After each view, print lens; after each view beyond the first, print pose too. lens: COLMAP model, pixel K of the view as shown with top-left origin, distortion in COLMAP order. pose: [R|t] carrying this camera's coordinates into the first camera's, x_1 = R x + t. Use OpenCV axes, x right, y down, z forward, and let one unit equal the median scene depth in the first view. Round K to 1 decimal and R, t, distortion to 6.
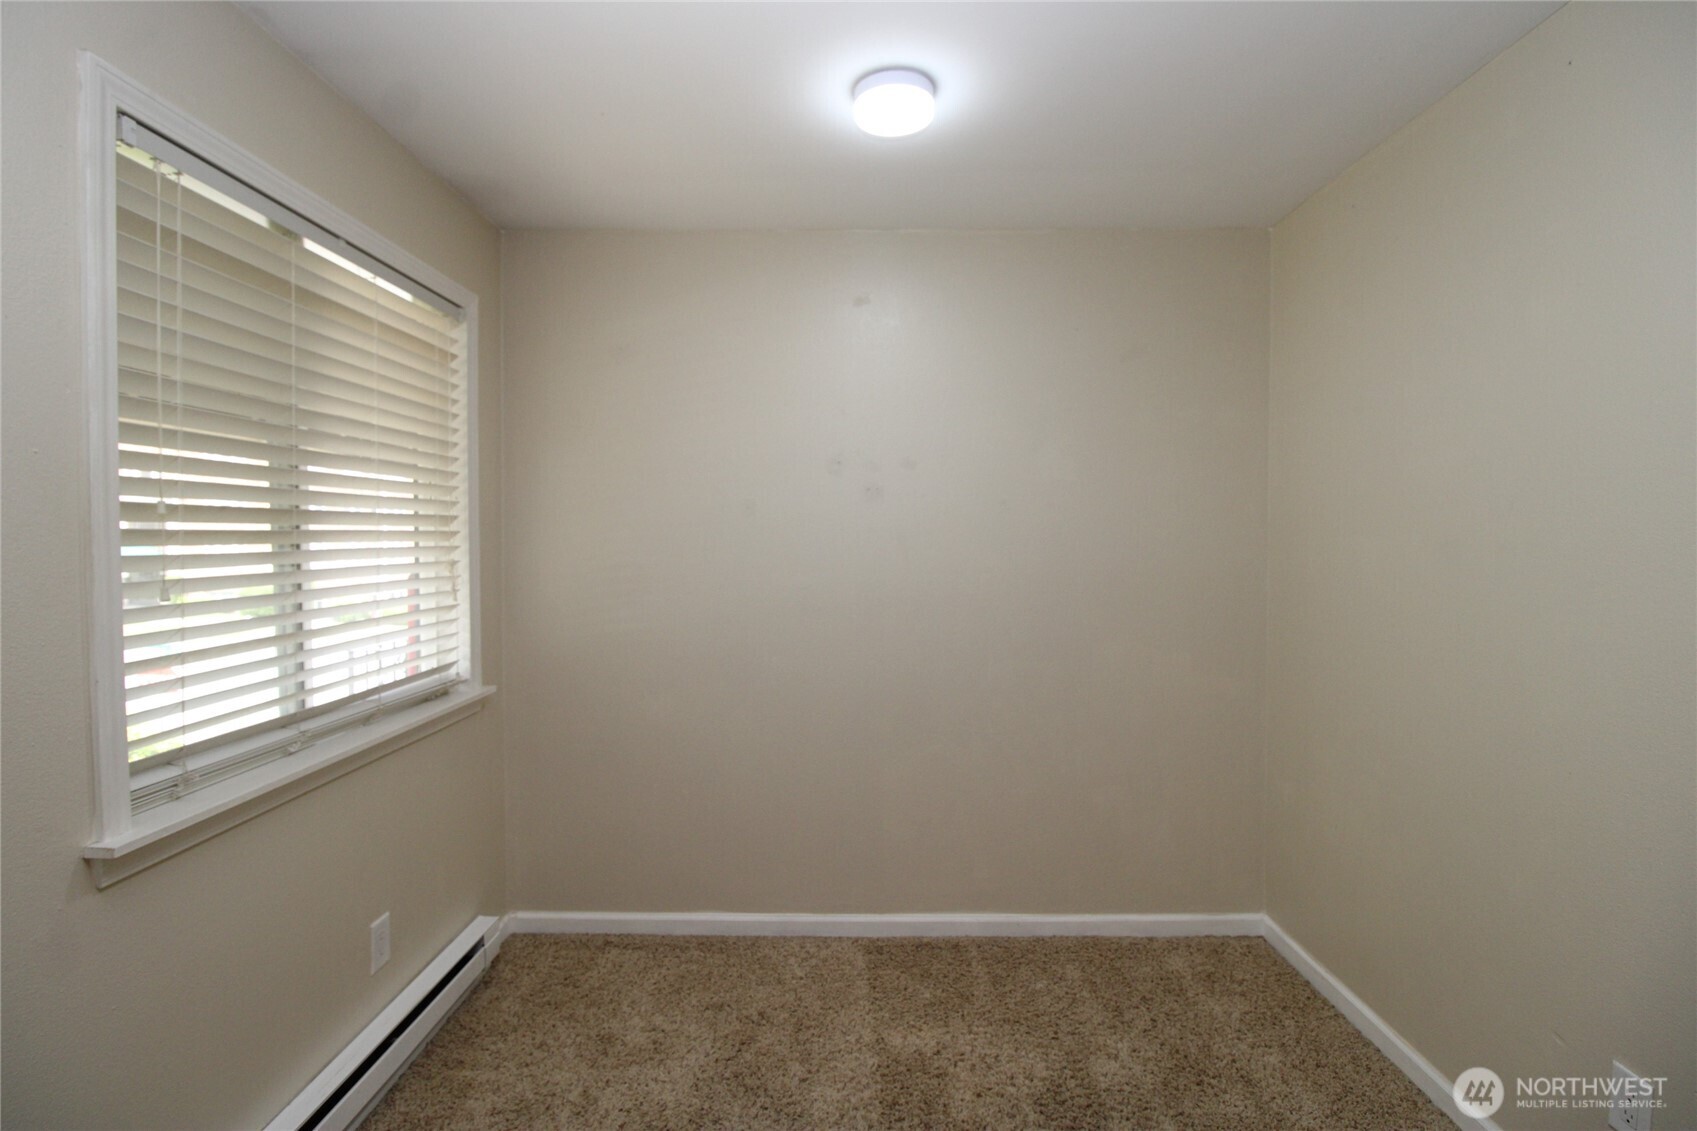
lens RADIAL K [[793.2, 0, 845.8], [0, 793.2, 560.0], [0, 0, 1]] dist [0.000741, -0.012078]
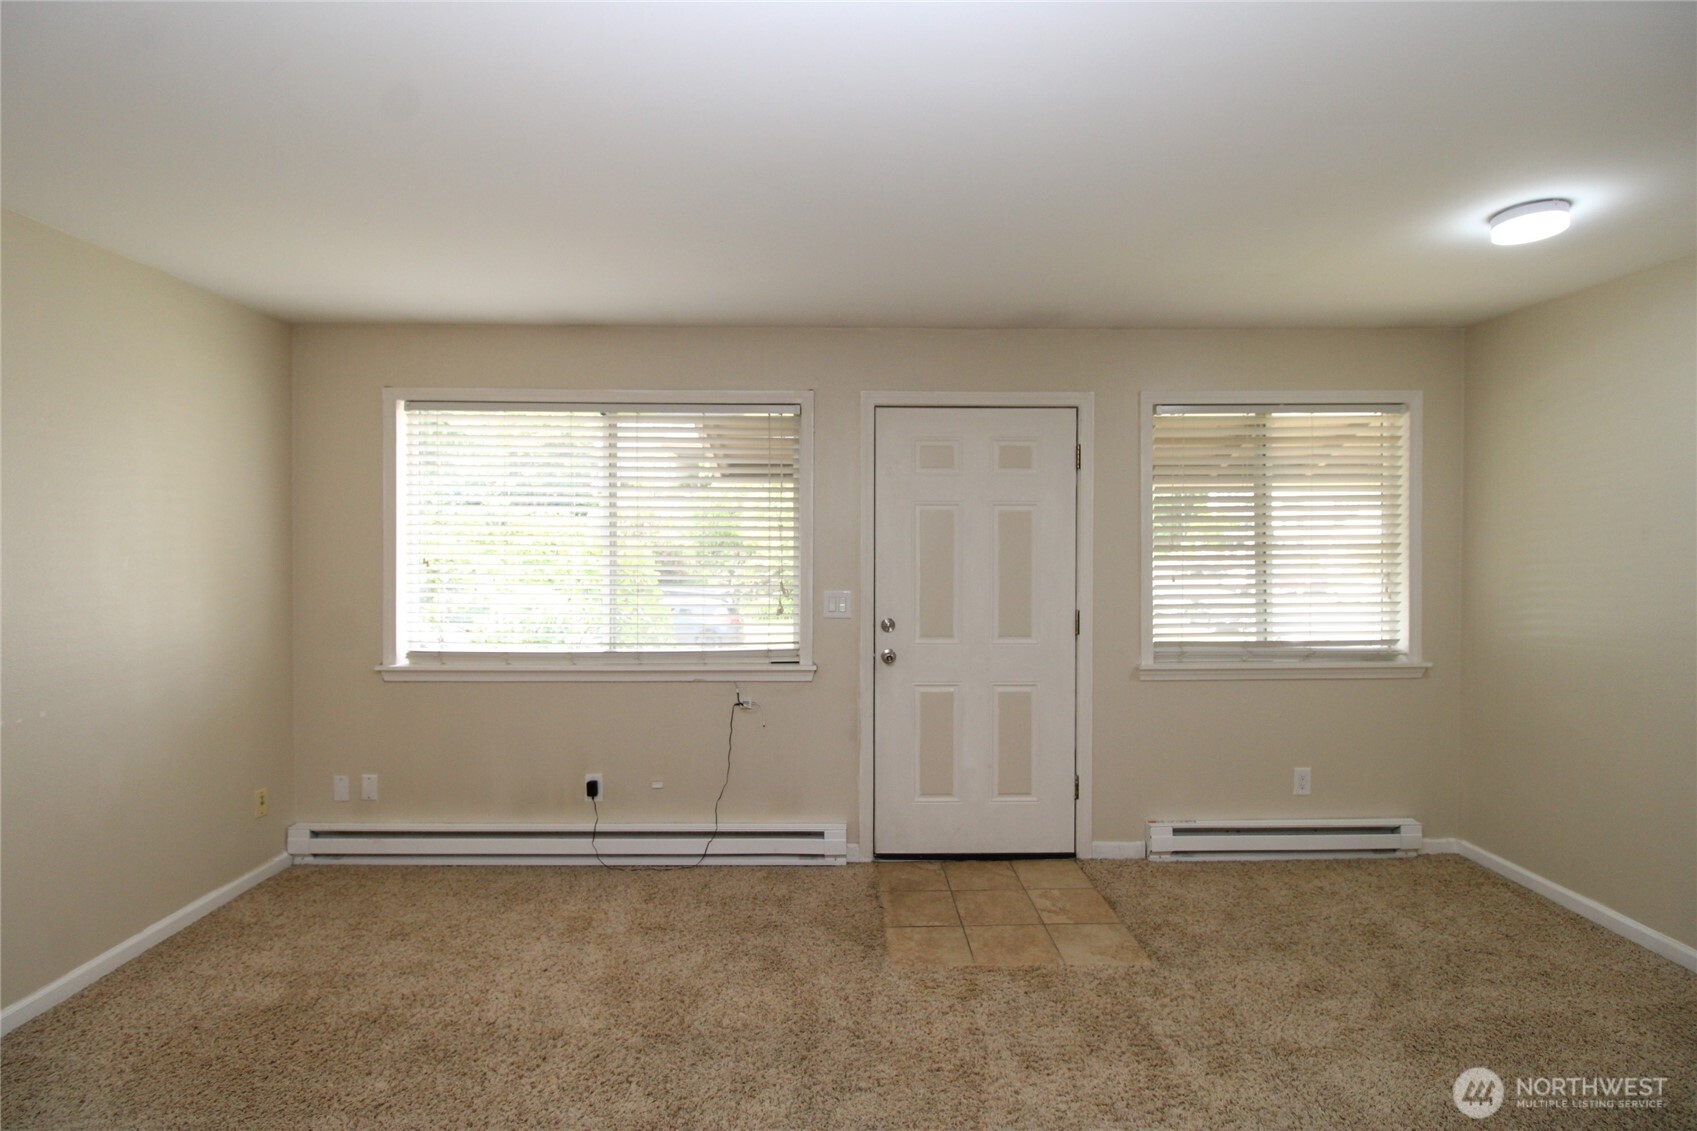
lens RADIAL K [[797.4, 0, 845.8], [0, 797.4, 544.8], [0, 0, 1]] dist [-0.000825, -0.013156]
pose [[0.026646, 0.005283, -0.999631, 0.990713], [-0.026258, 0.999645, 0.004583, -0.031482], [0.999300, 0.026126, 0.026775, -0.090204]]
